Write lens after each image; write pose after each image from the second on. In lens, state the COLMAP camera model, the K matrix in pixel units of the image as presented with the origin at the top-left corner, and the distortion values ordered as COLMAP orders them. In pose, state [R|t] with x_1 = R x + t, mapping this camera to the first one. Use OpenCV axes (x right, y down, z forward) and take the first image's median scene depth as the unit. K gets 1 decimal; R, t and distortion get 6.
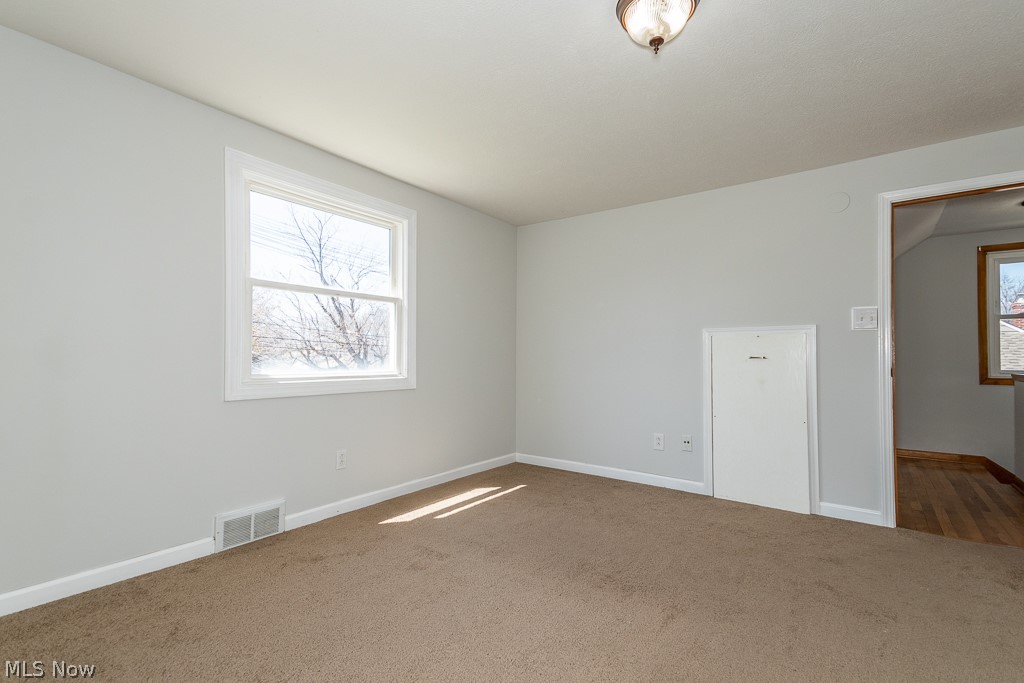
lens RADIAL K [[479.2, 0, 512.7], [0, 479.2, 350.6], [0, 0, 1]] dist [0.109302, -0.047218]
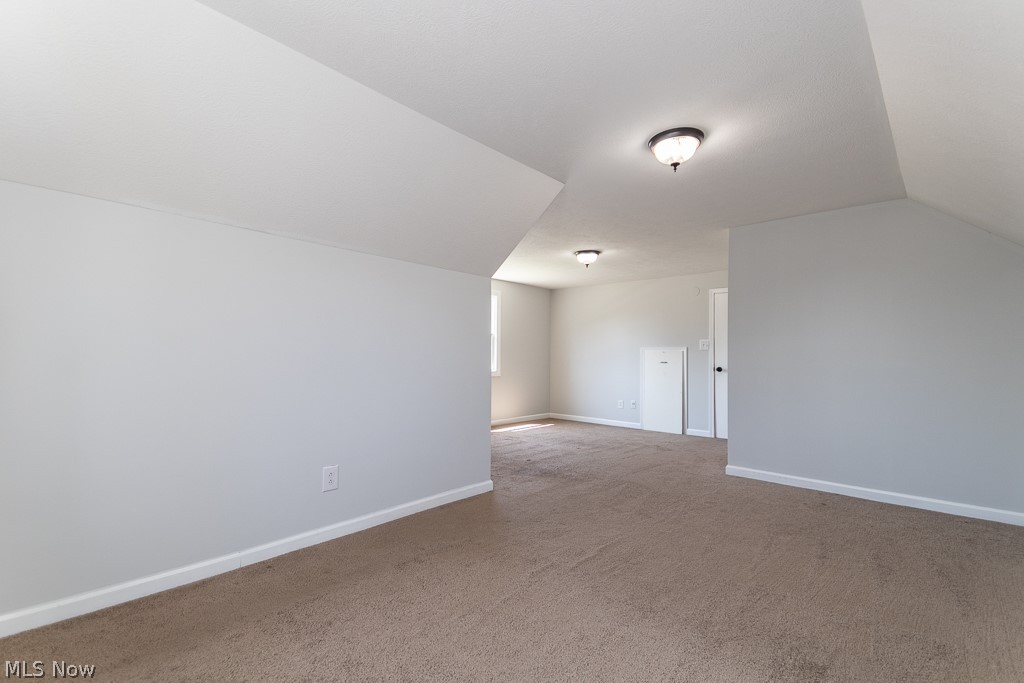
lens RADIAL K [[479.2, 0, 512.7], [0, 479.2, 350.6], [0, 0, 1]] dist [0.109302, -0.047218]
pose [[0.993968, 0.002853, -0.109630, 0.086999], [-0.003391, 0.999983, -0.004720, -0.025142], [0.109614, 0.005063, 0.993961, -1.172307]]
